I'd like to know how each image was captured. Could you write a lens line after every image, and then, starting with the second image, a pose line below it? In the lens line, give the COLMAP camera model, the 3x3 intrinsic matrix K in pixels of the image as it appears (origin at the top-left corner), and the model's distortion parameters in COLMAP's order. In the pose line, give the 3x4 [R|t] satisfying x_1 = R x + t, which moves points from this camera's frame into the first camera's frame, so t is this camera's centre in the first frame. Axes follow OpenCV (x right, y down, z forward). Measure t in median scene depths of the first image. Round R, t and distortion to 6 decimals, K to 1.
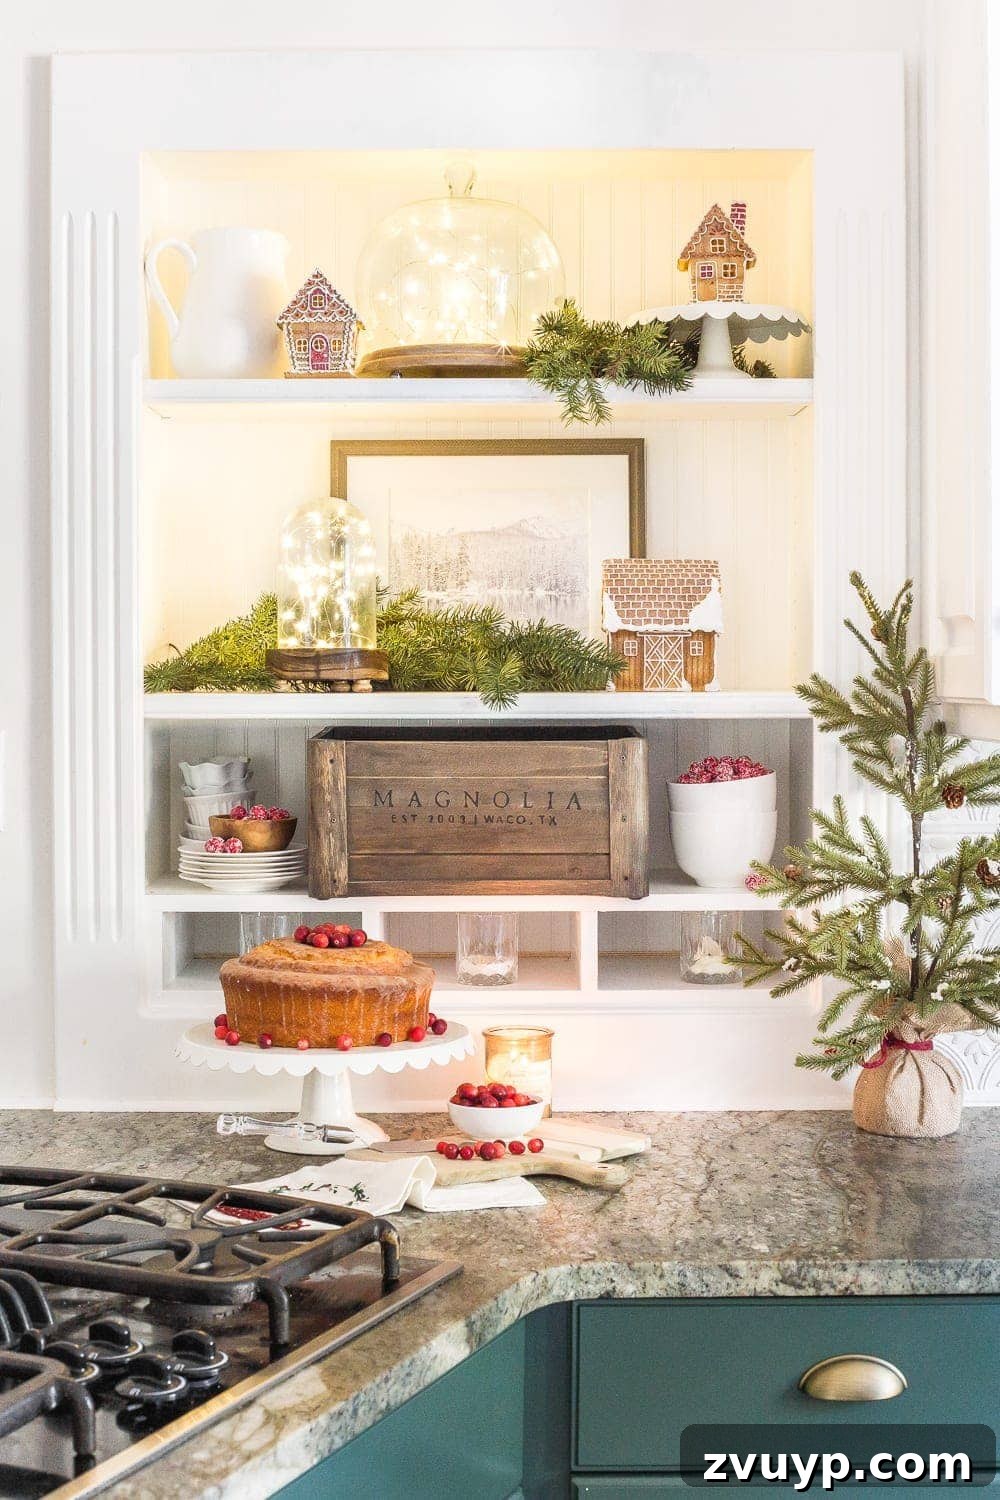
lens RADIAL K [[2281.4, 0, 495.7], [0, 2281.4, 732.2], [0, 0, 1]] dist [-0.063522, -0.187038]
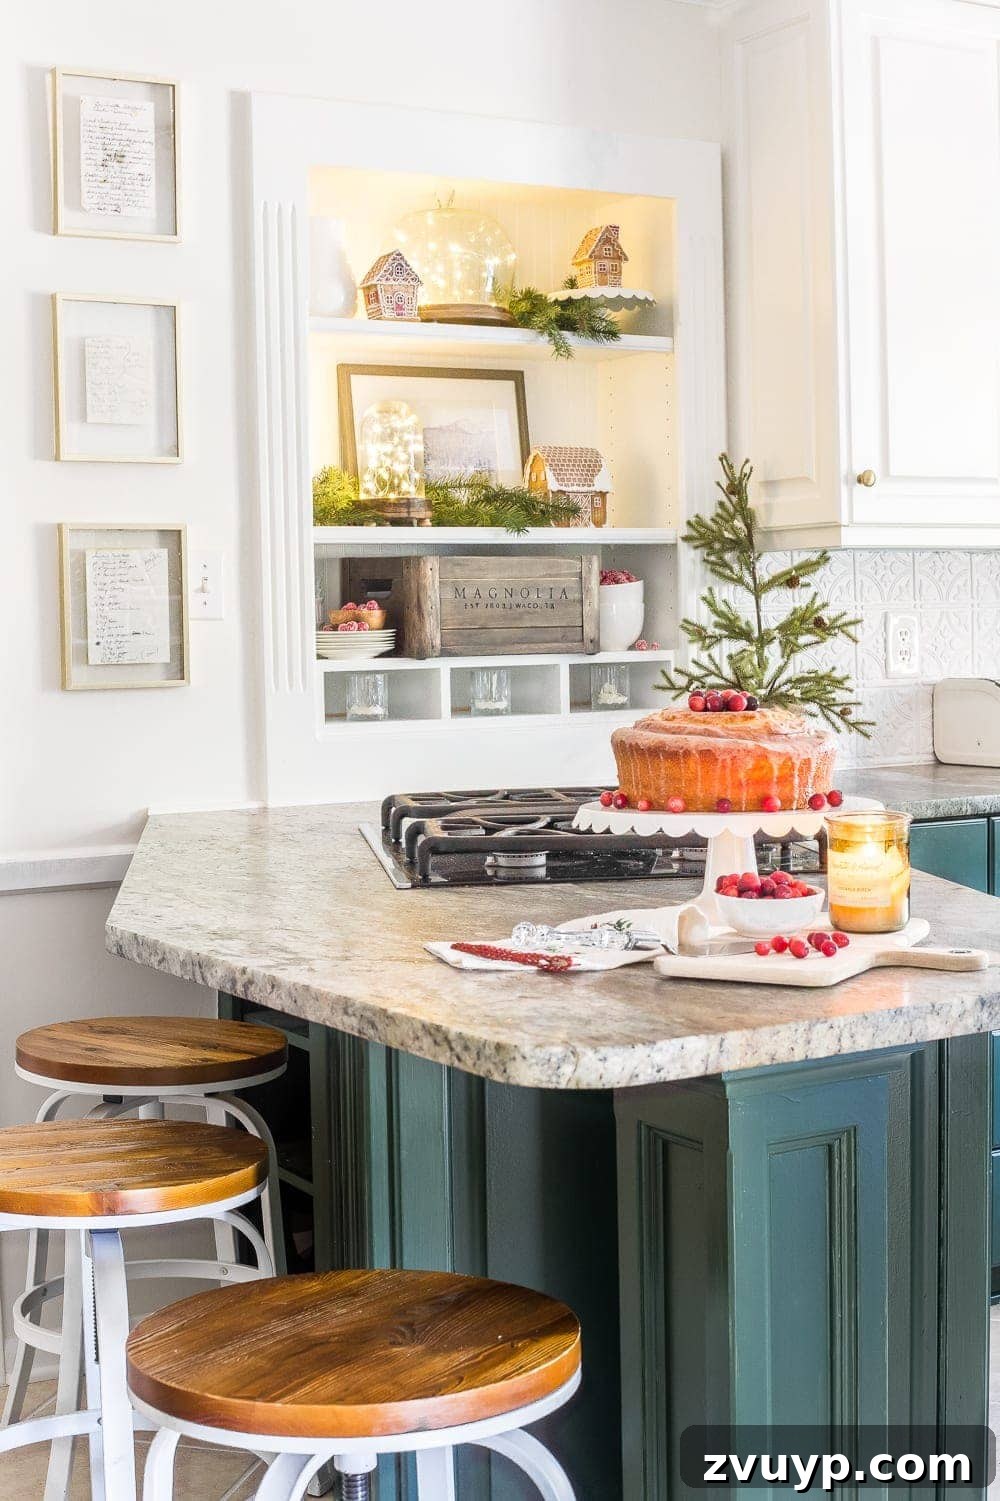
lens RADIAL K [[2282.9, 0, 495.7], [0, 2282.9, 732.7], [0, 0, 1]] dist [-0.063522, -0.187038]
pose [[0.858368, -0.039969, 0.511475, -0.819450], [0.034091, 0.999201, 0.020869, 0.091469], [-0.511900, -0.000476, 0.859045, -0.350696]]
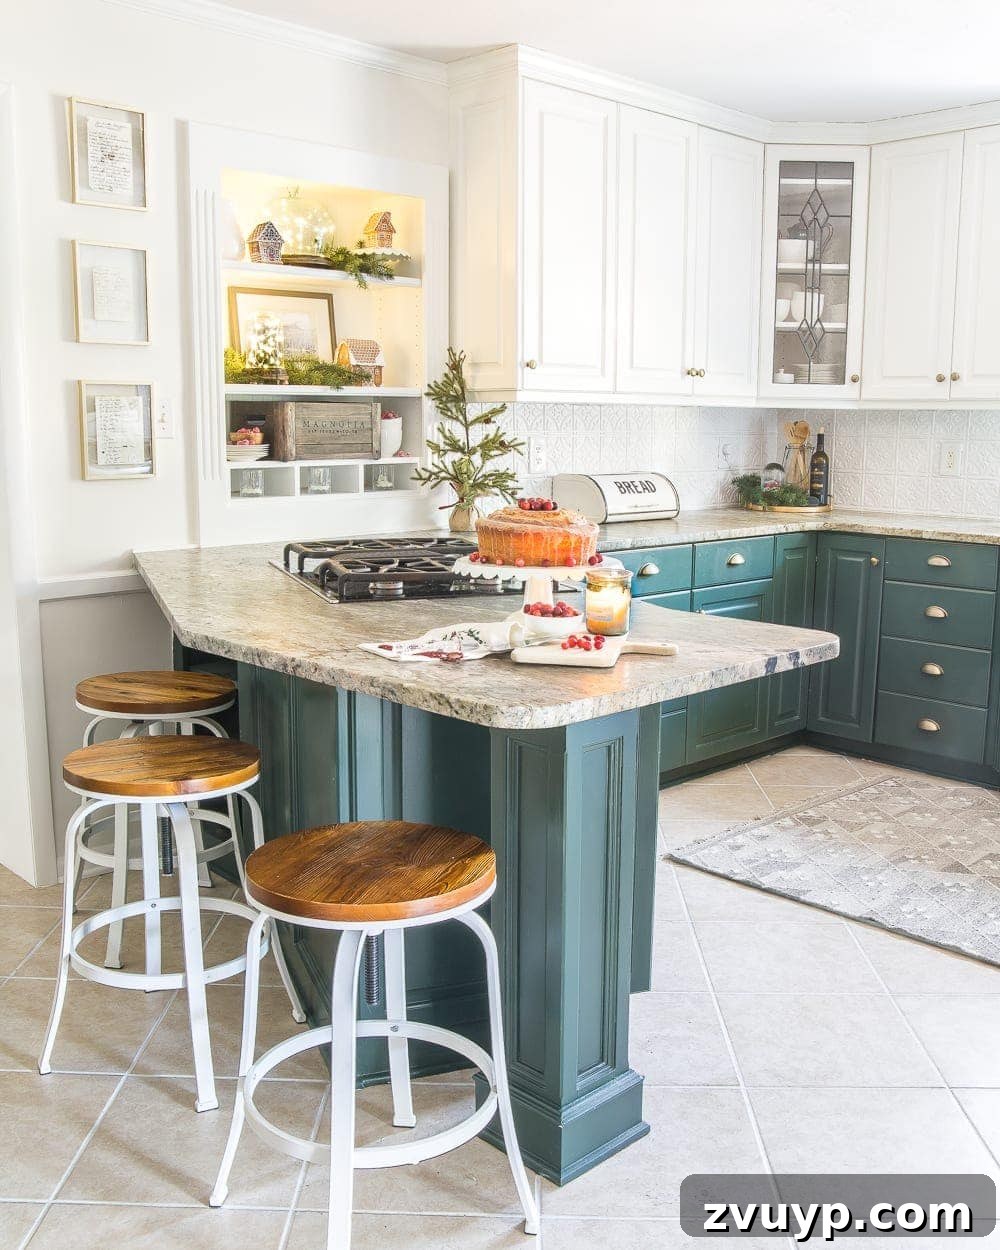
lens RADIAL K [[1282.1, 0, 500.0], [0, 1282.1, 625.0], [0, 0, 1]] dist [-0.108074, 0.178059]
pose [[0.719285, -0.106927, 0.686437, -0.941646], [0.015607, 0.990322, 0.137909, 0.059452], [-0.694540, -0.088483, 0.713992, -0.267731]]
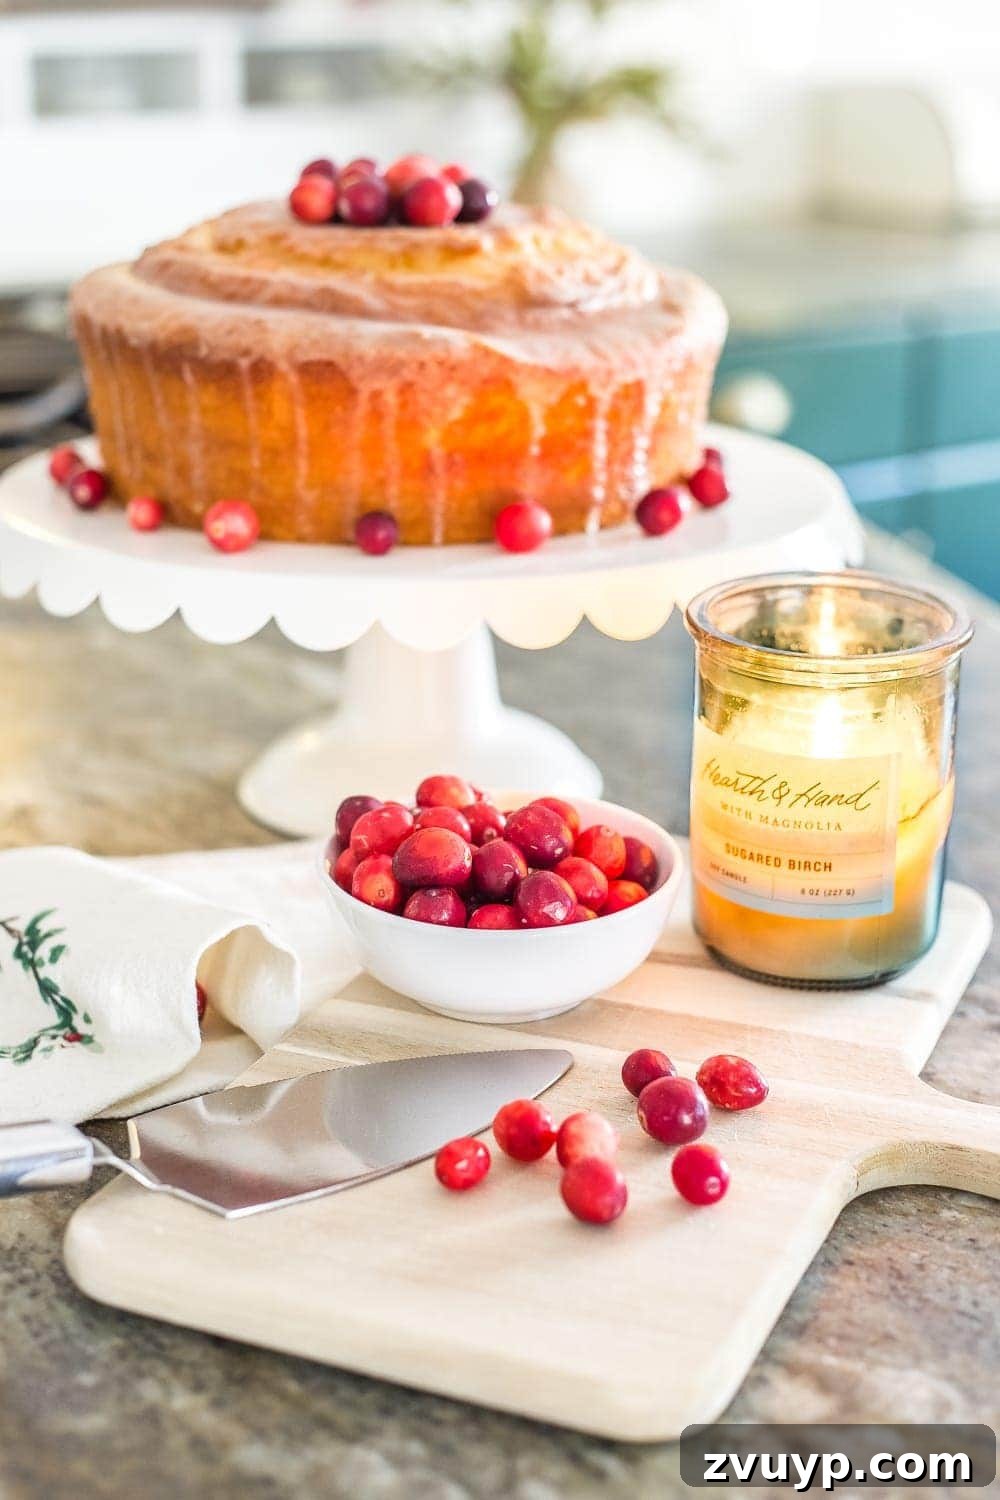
lens RADIAL K [[2281.4, 0, 495.7], [0, 2281.4, 732.2], [0, 0, 1]] dist [-0.063522, -0.187038]
pose [[0.812888, -0.185731, 0.552012, -0.451532], [0.019206, 0.955823, 0.293316, 0.081225], [-0.582103, -0.227831, 0.780544, 0.114500]]
